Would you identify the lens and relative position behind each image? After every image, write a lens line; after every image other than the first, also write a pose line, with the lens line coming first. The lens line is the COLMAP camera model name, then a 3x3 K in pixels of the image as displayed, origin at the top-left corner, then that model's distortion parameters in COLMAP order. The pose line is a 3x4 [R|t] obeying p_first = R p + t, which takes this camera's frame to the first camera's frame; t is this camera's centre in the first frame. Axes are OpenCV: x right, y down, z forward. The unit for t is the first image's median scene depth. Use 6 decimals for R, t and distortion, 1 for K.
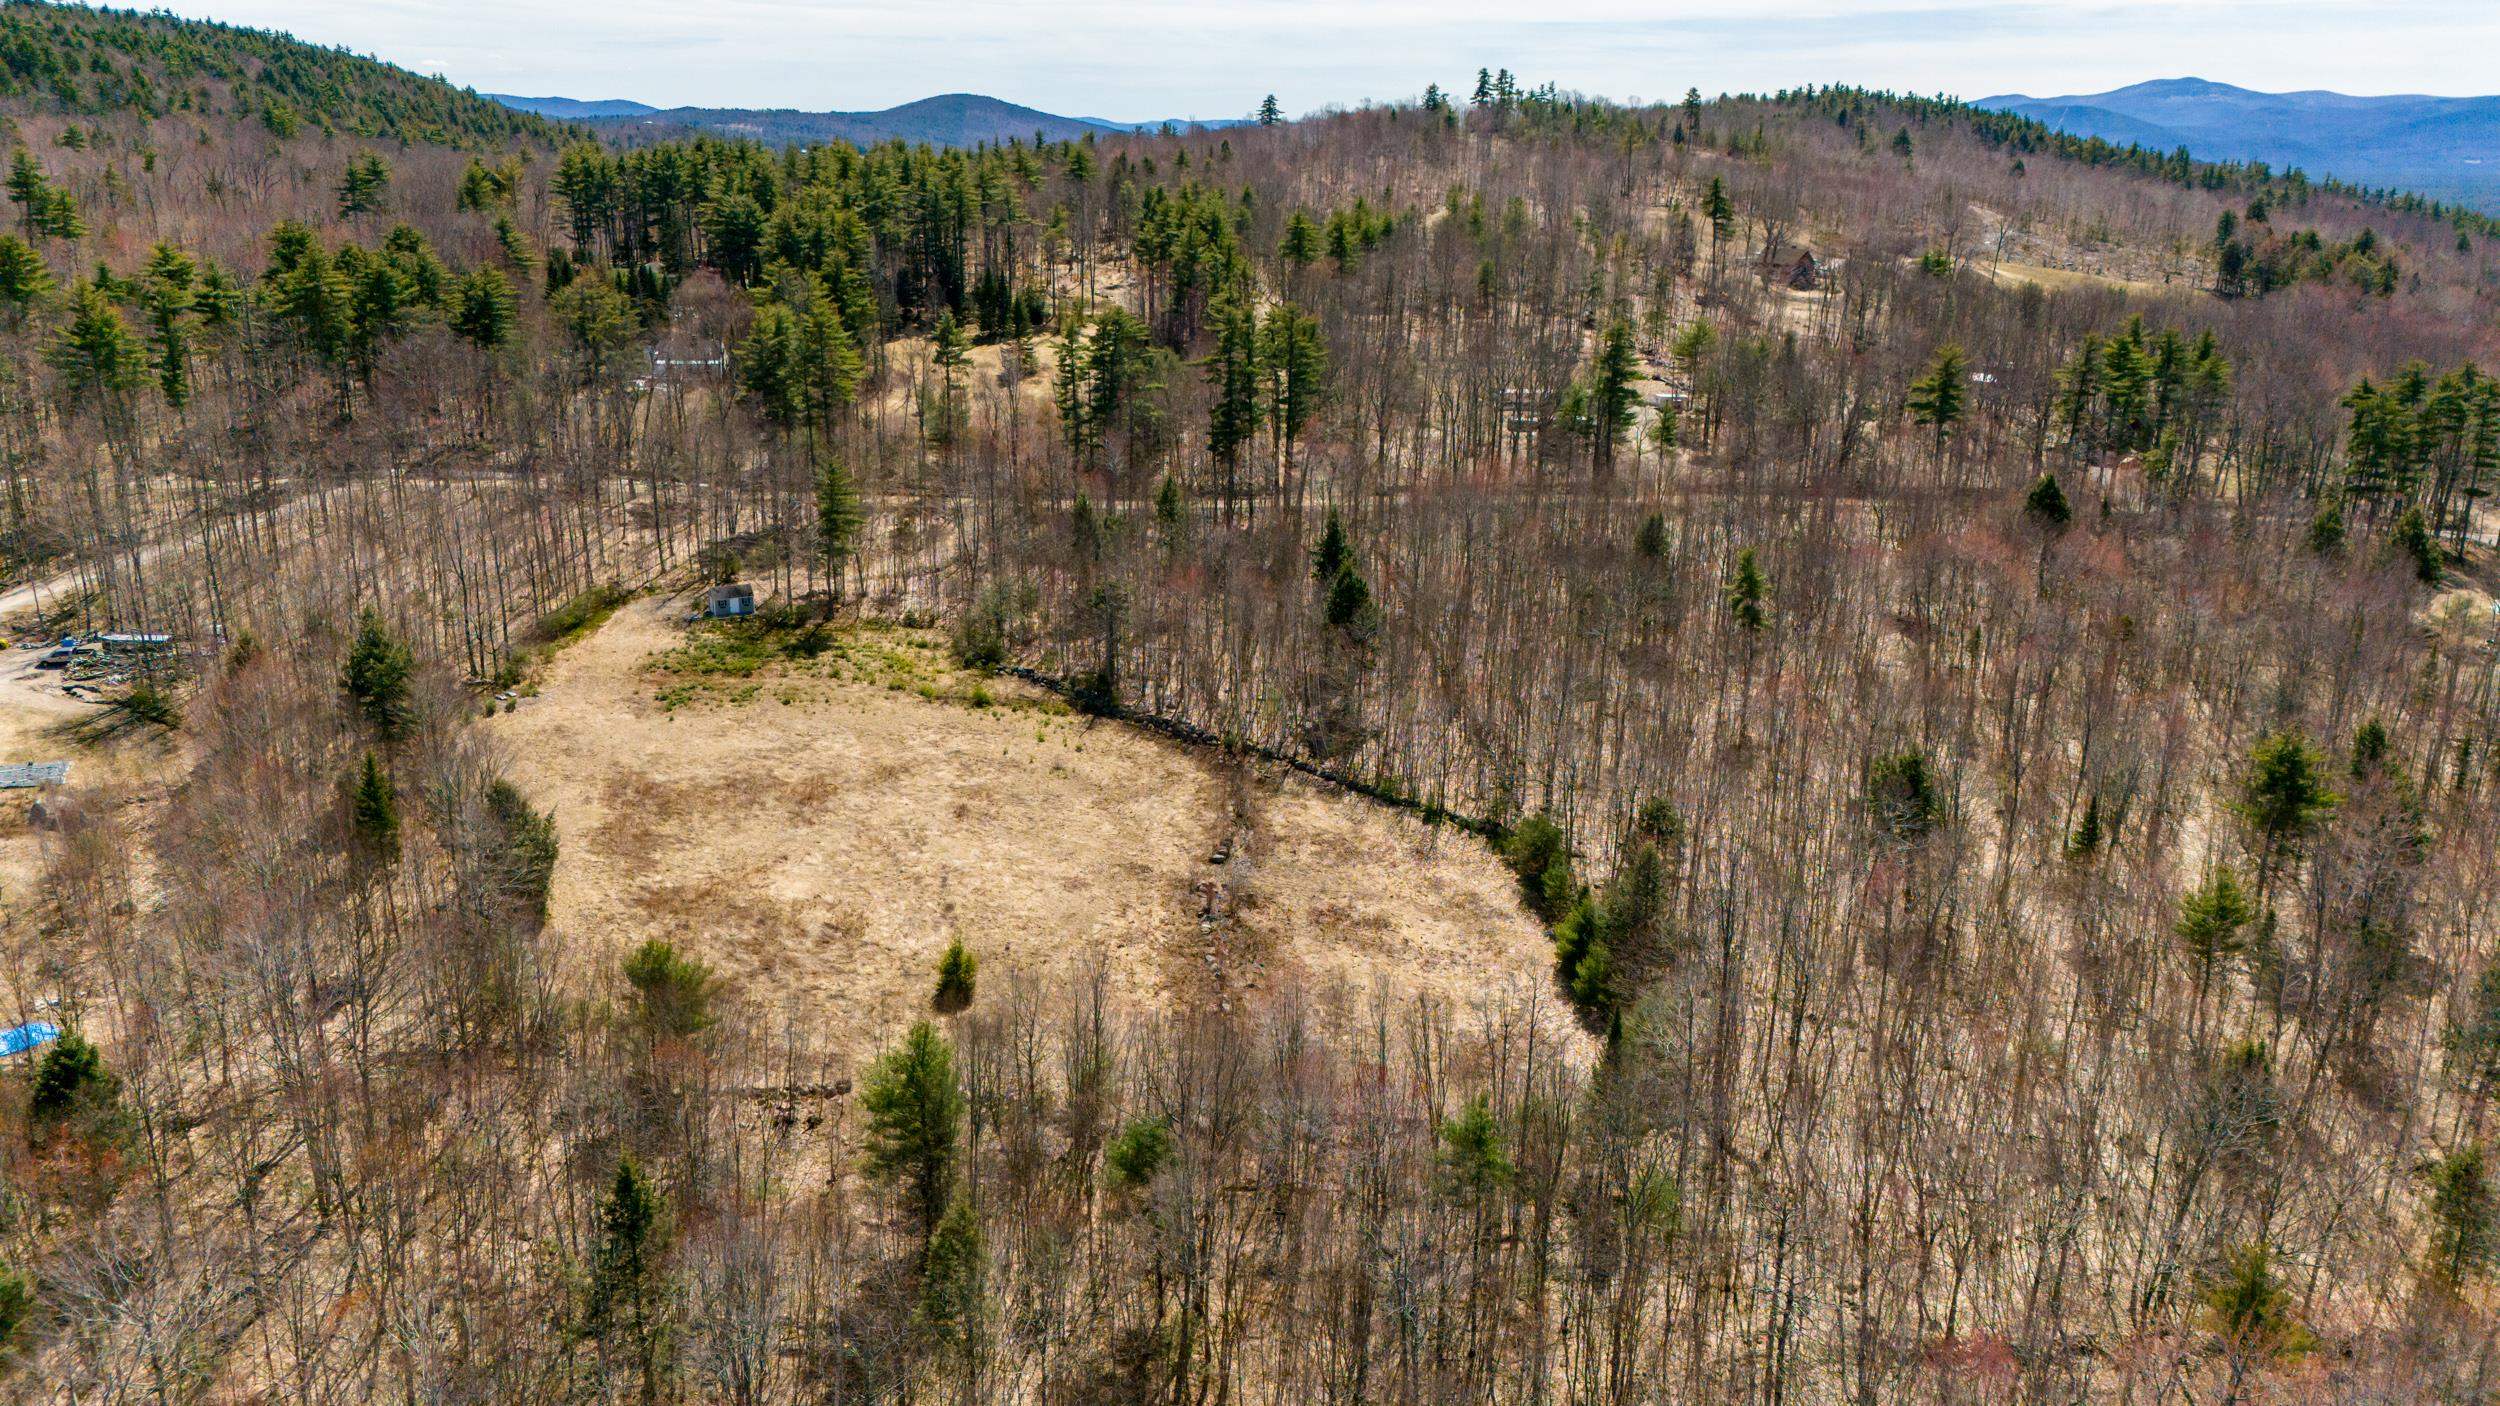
lens RADIAL K [[1841.9, 0, 1259.8], [0, 1841.9, 722.6], [0, 0, 1]] dist [0.069974, -0.055688]
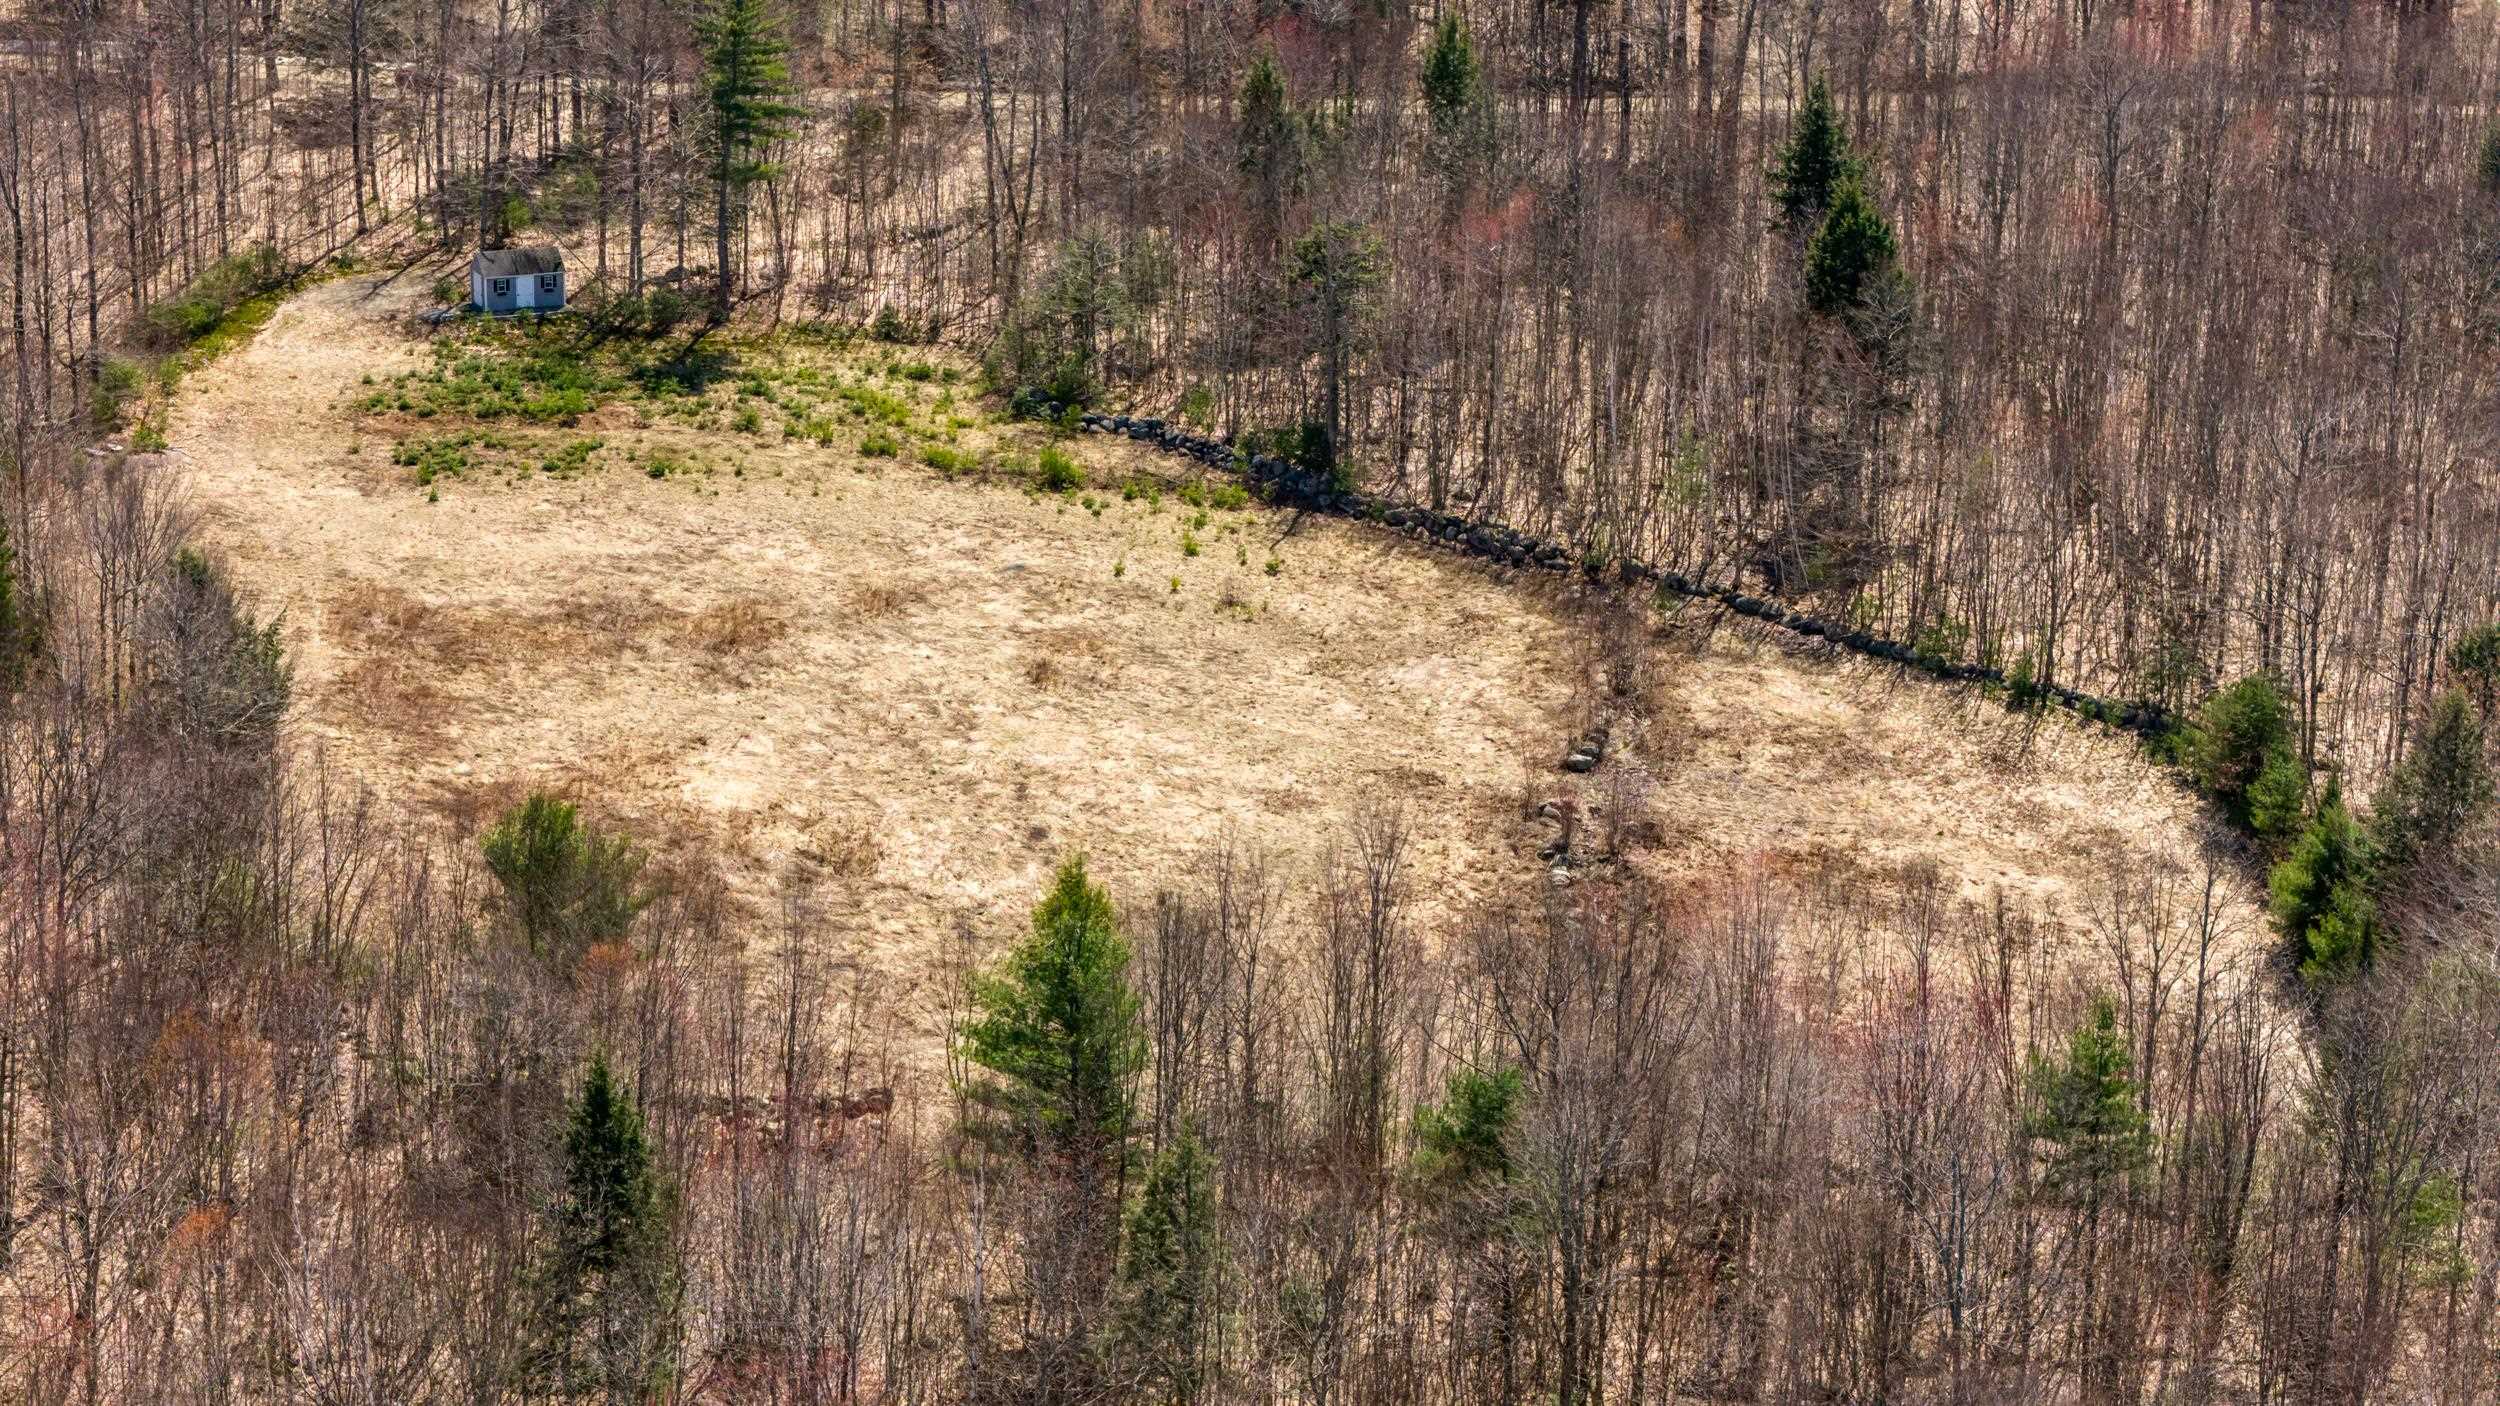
lens RADIAL K [[5037.4, 0, 1248.9], [0, 5037.4, 703.5], [0, 0, 1]] dist [-0.209879, 0.000000]
pose [[0.997833, 0.008686, -0.065228, -0.020513], [-0.010632, 0.999507, -0.029548, 0.086790], [0.064939, 0.030178, 0.997433, -0.279102]]
